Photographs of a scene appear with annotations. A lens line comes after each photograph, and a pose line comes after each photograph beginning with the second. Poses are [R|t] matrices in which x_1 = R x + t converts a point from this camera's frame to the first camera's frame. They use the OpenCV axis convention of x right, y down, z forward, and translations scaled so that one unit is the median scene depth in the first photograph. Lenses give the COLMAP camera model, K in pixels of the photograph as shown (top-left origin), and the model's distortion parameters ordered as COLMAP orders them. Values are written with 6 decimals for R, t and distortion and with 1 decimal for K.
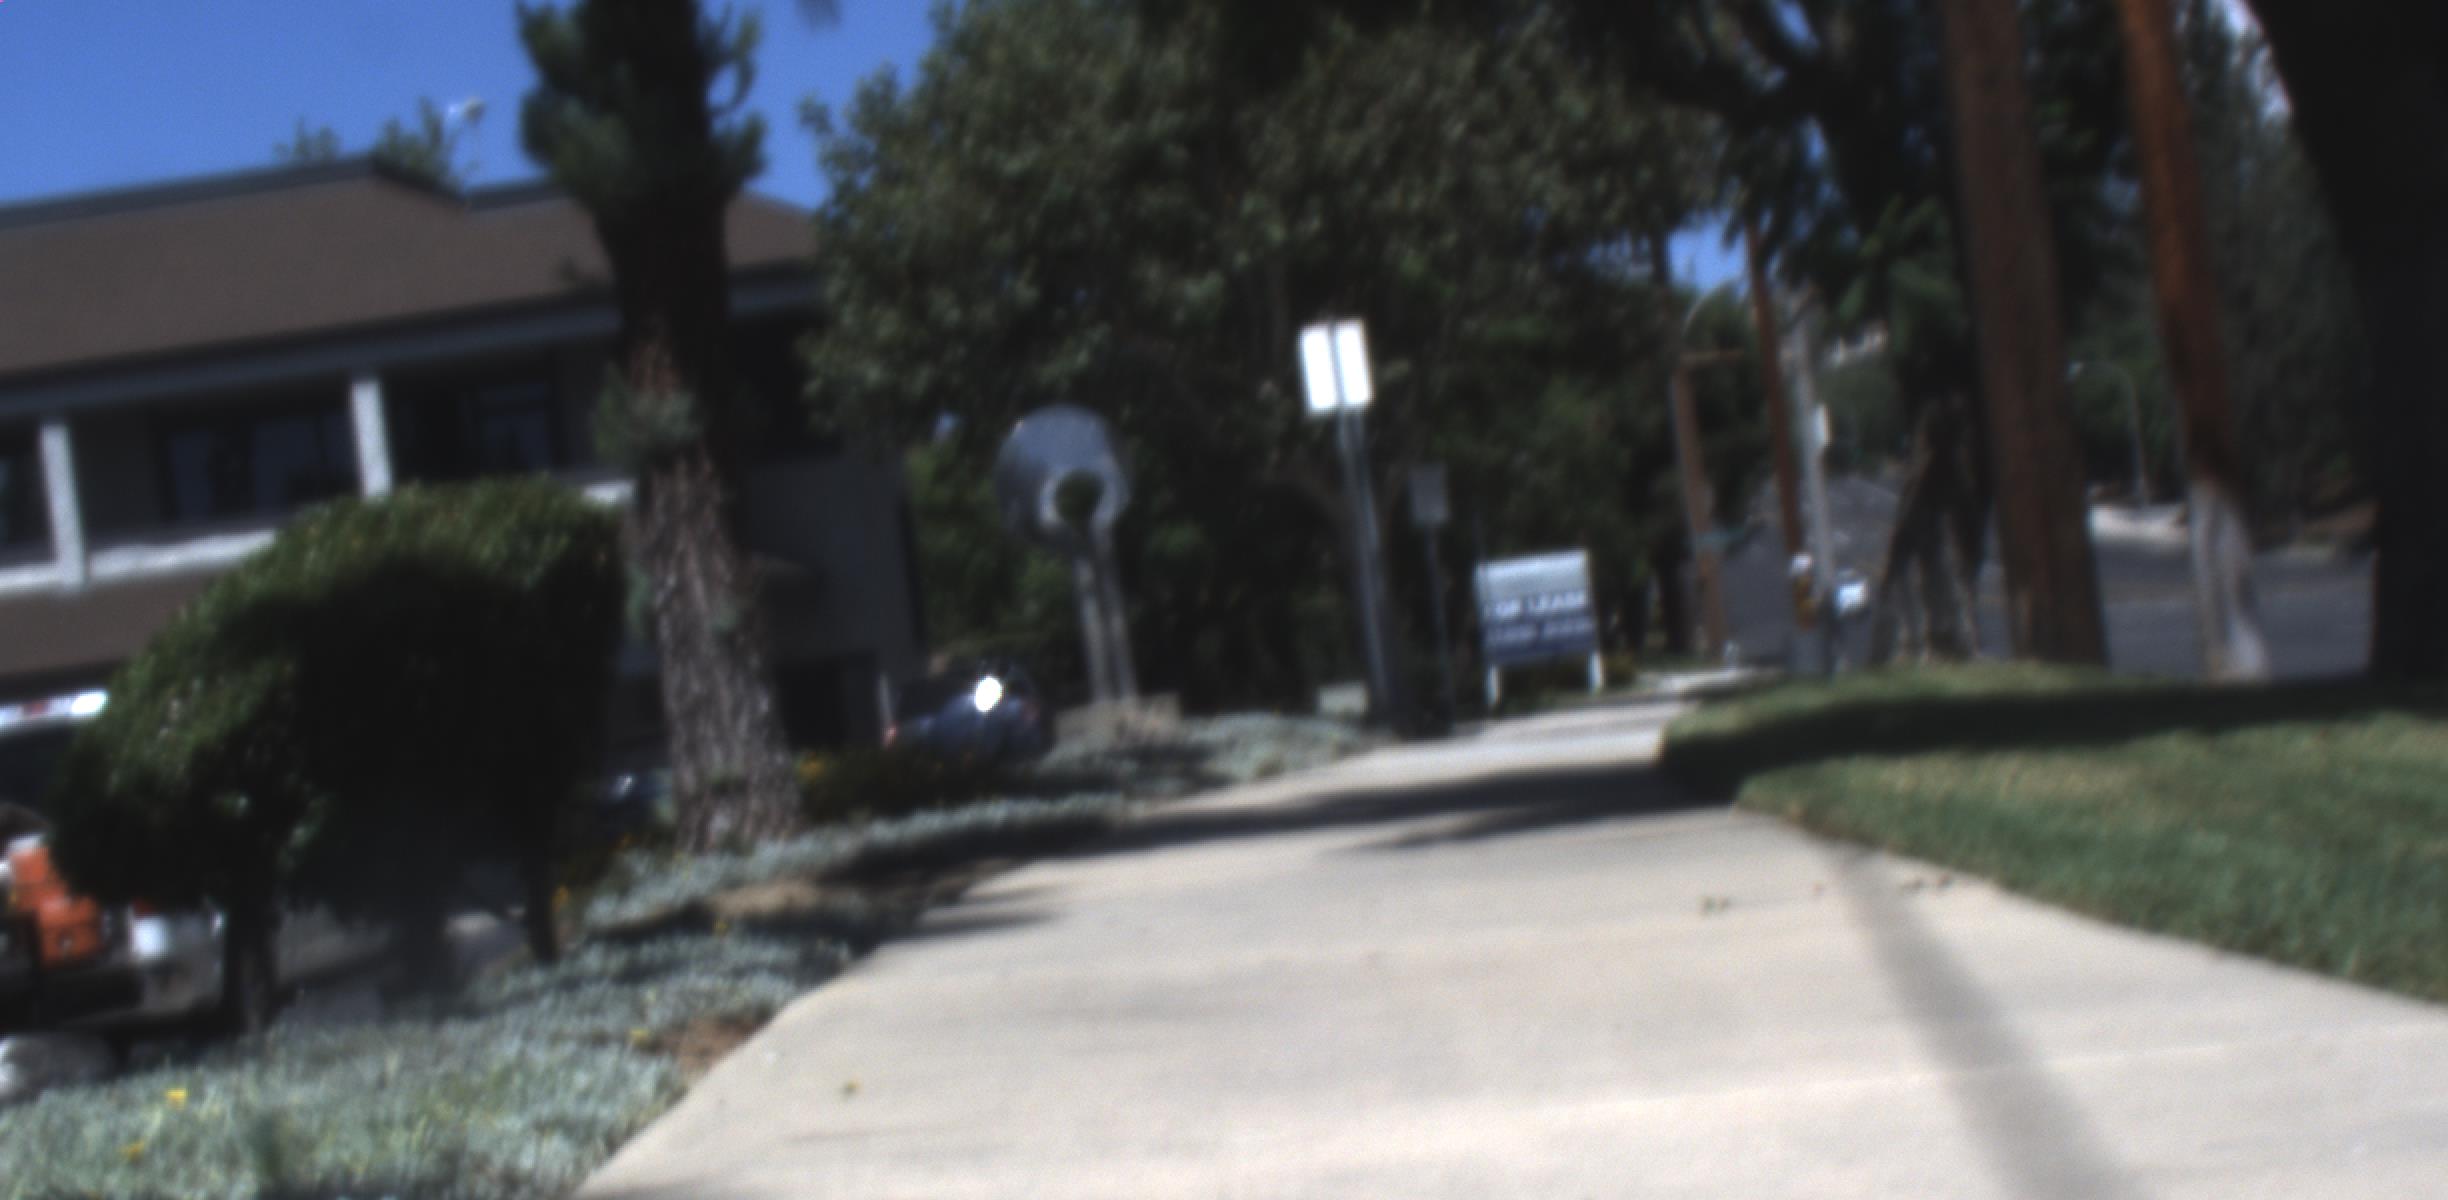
lens RADIAL K [[5132.7, 0, 1282.8], [0, 5132.7, 962.7], [0, 0, 1]] dist [-0.129366, 0.789564]
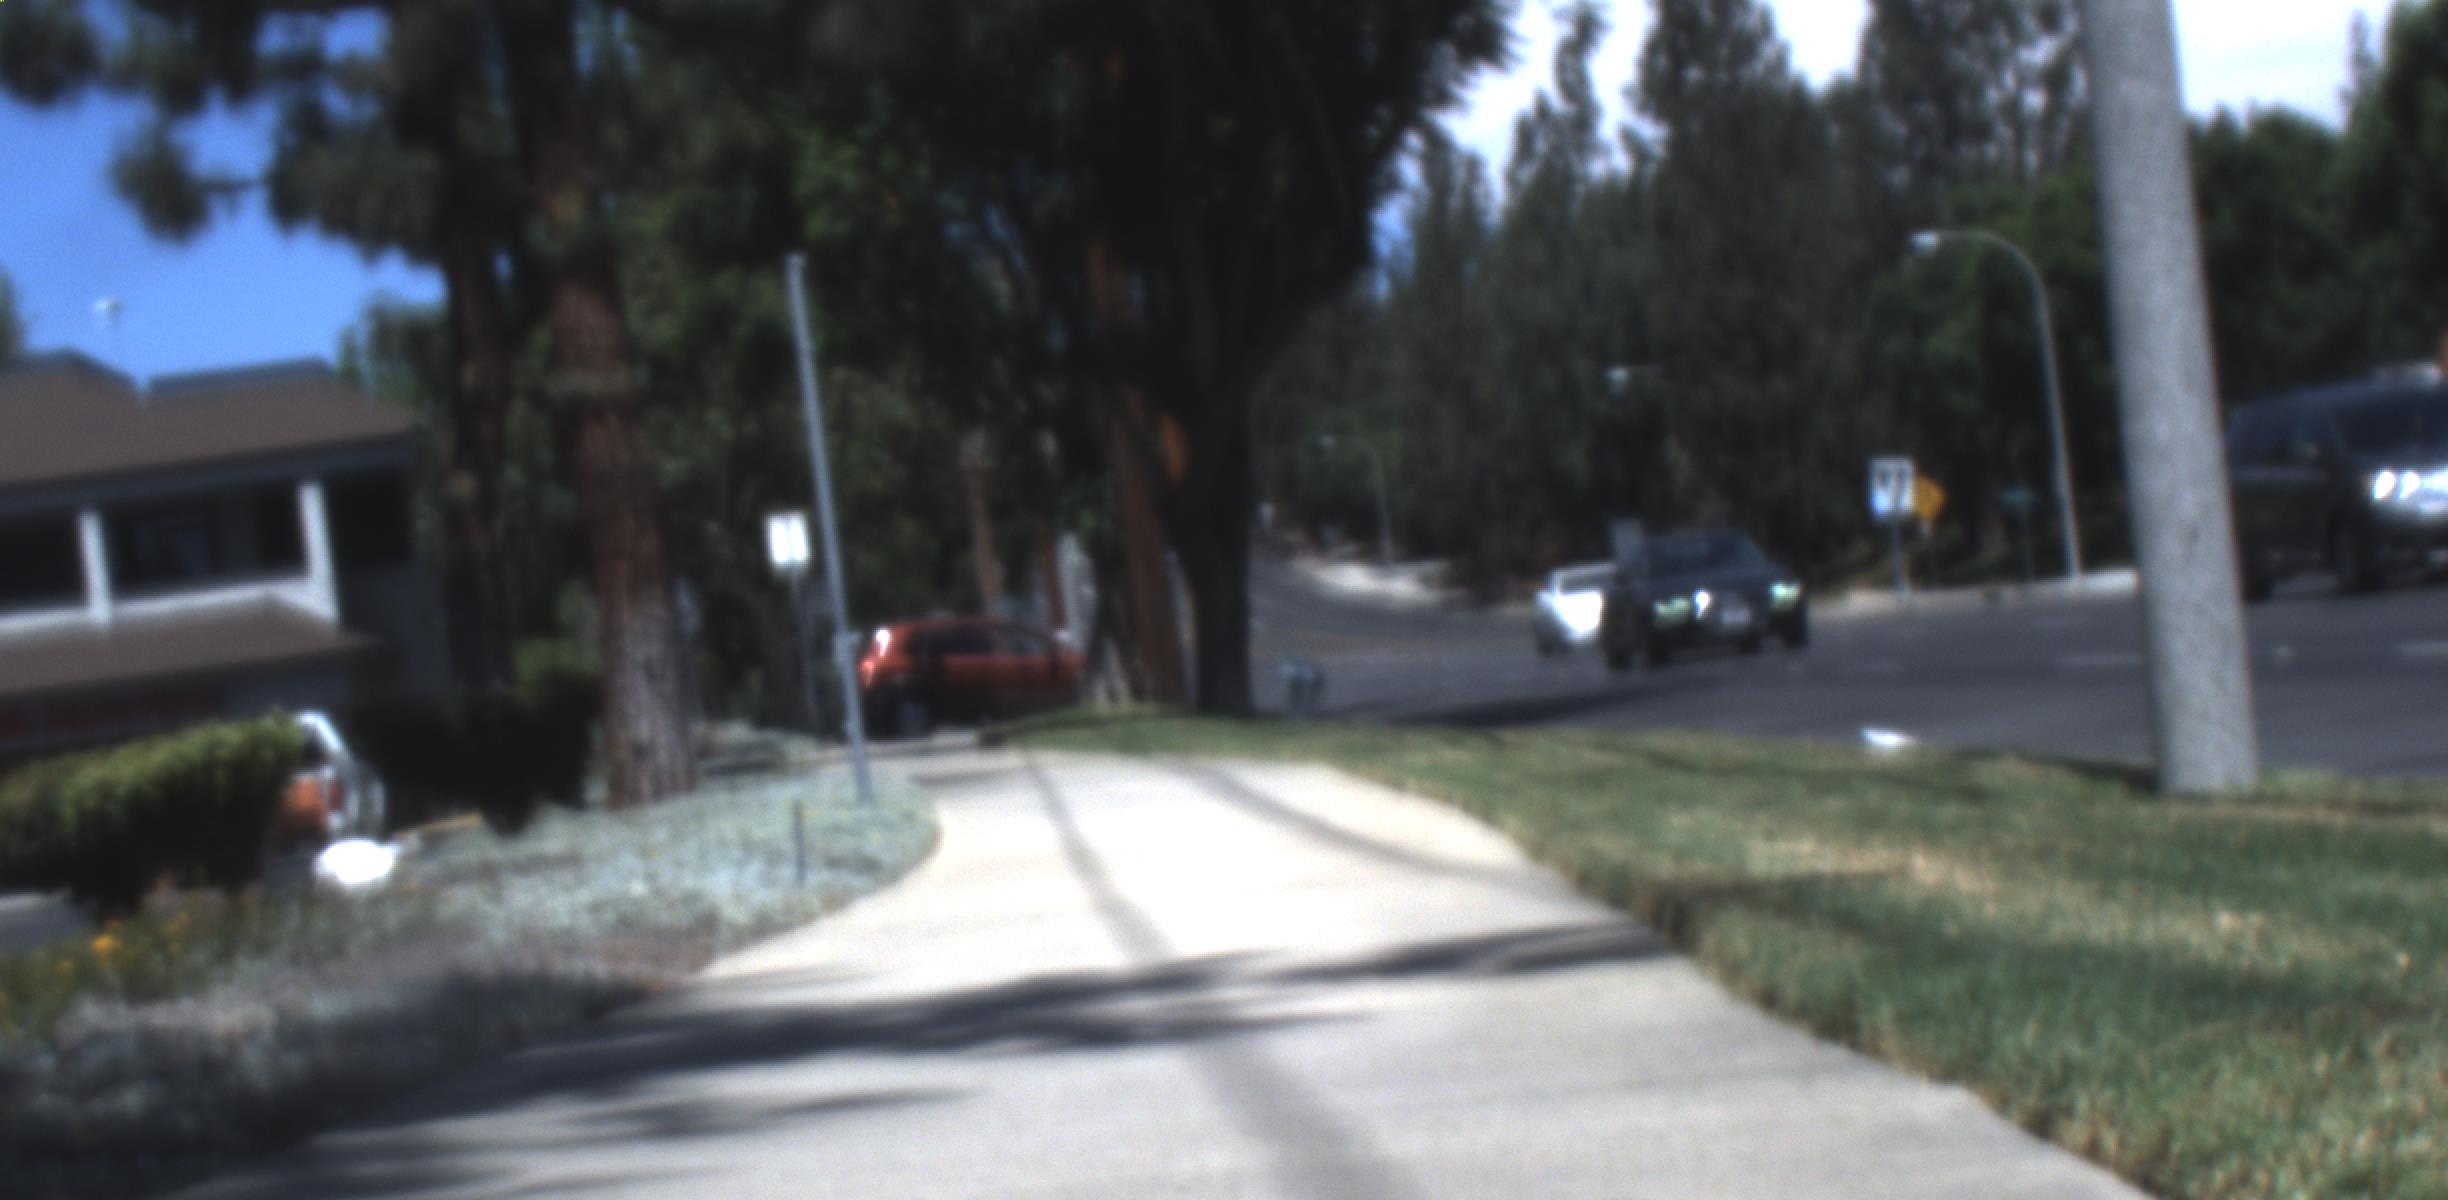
lens RADIAL K [[5132.7, 0, 1282.8], [0, 5132.7, 962.7], [0, 0, 1]] dist [-0.129366, 0.789564]
pose [[0.990545, -0.005645, 0.137072, -0.048500], [0.006825, 0.999944, -0.008140, 0.034990], [-0.137019, 0.008999, 0.990528, -0.591796]]
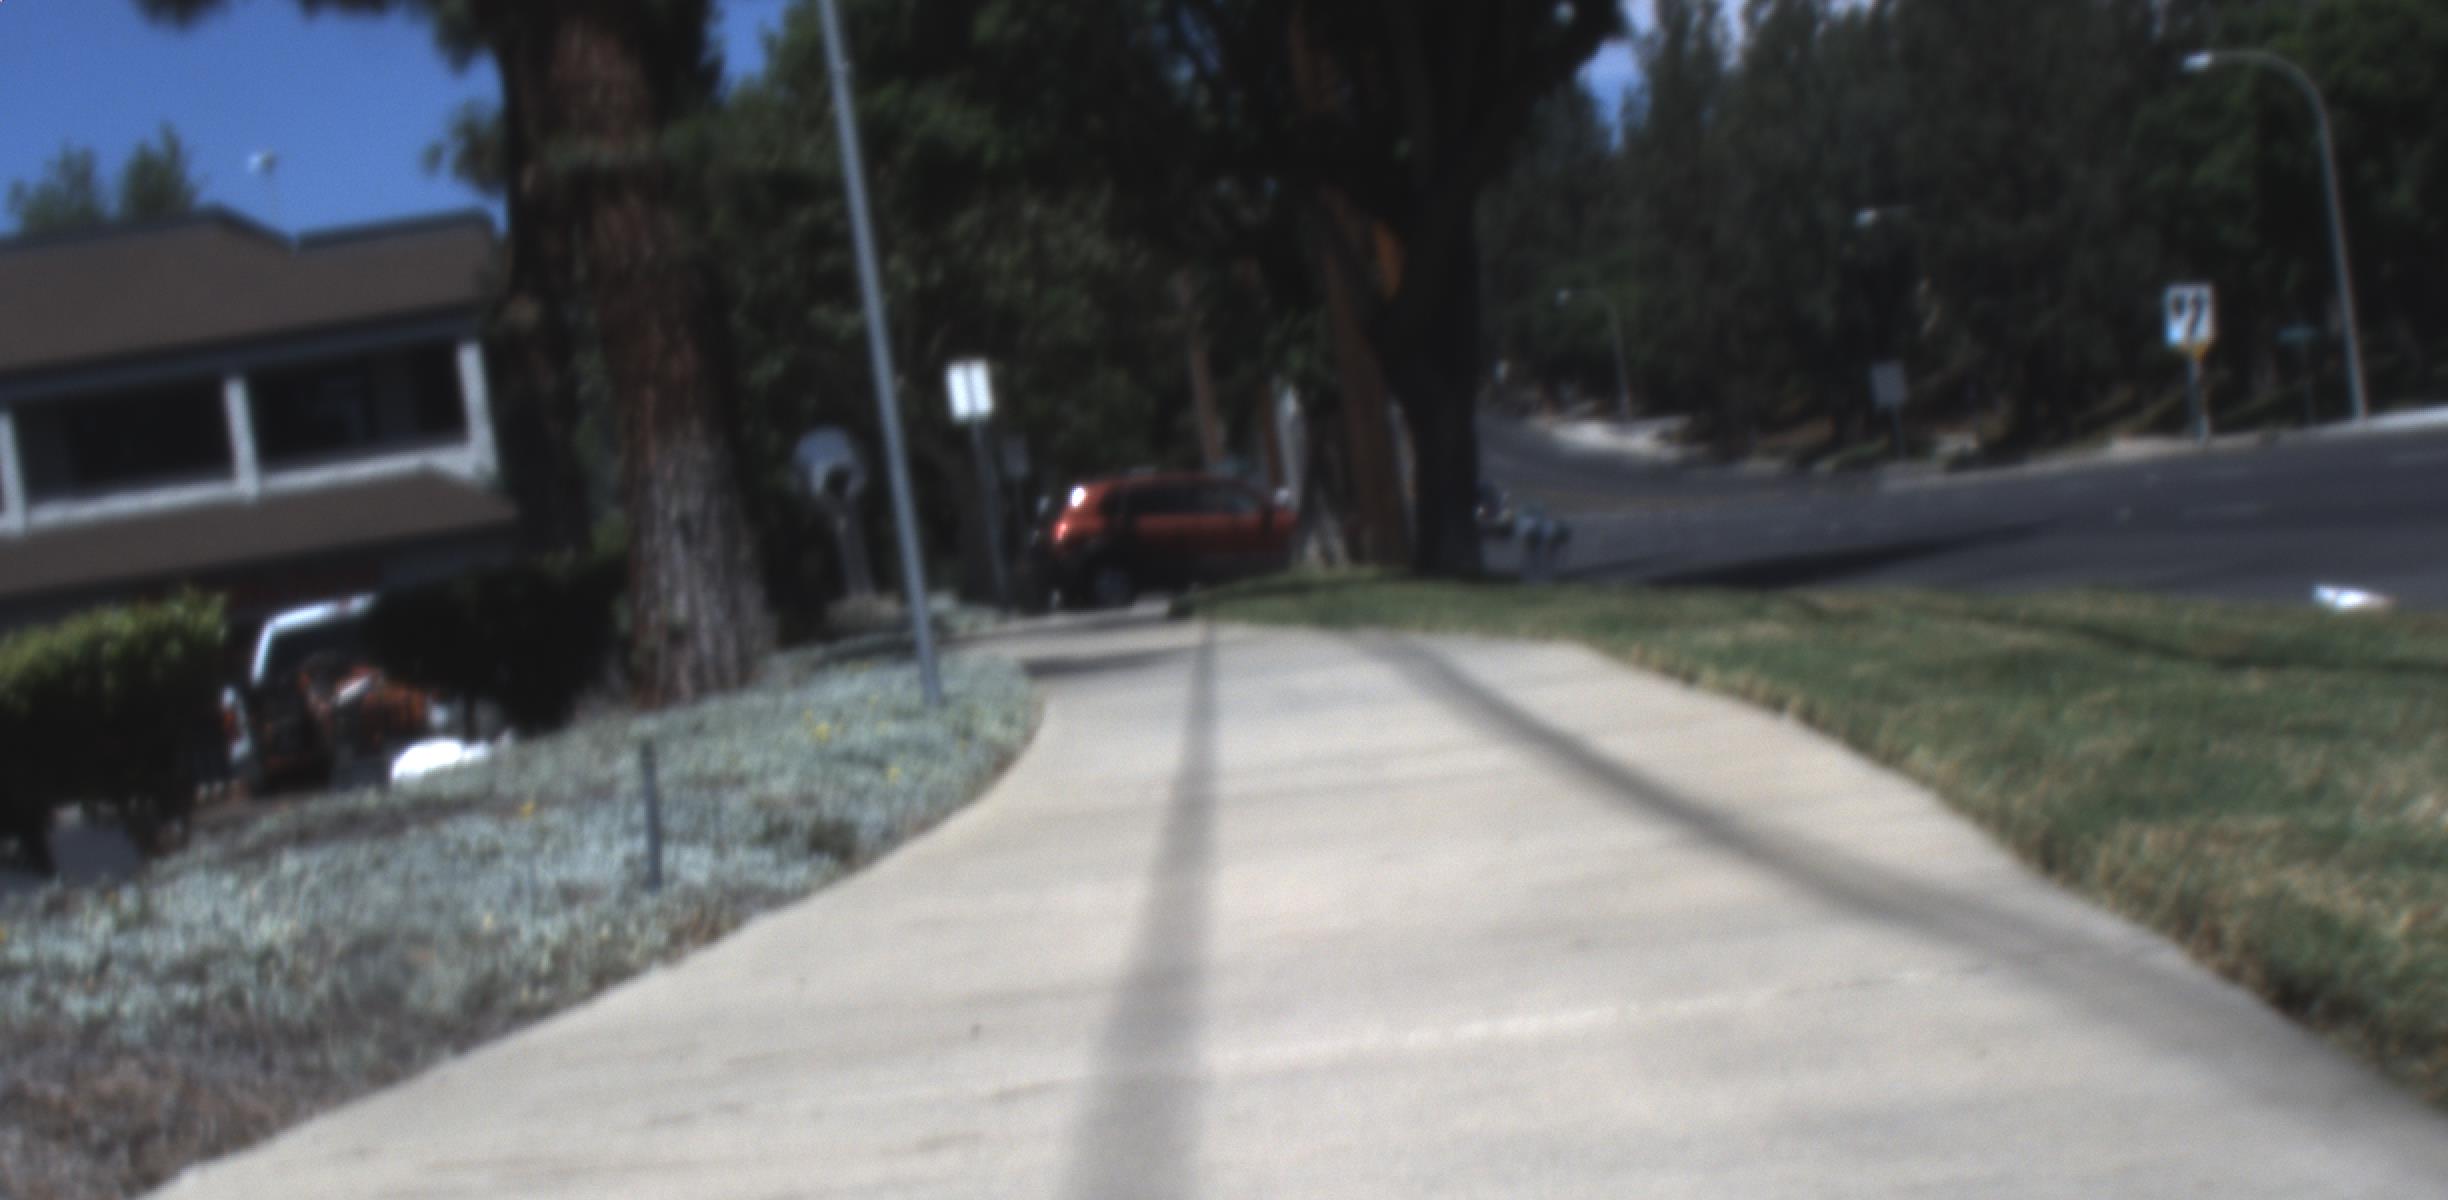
lens RADIAL K [[5132.7, 0, 1282.8], [0, 5132.7, 962.7], [0, 0, 1]] dist [-0.129366, 0.789564]
pose [[0.995731, -0.020706, 0.089954, -0.030353], [0.019164, 0.999655, 0.017975, 0.027663], [-0.090295, -0.016175, 0.995784, -0.462405]]
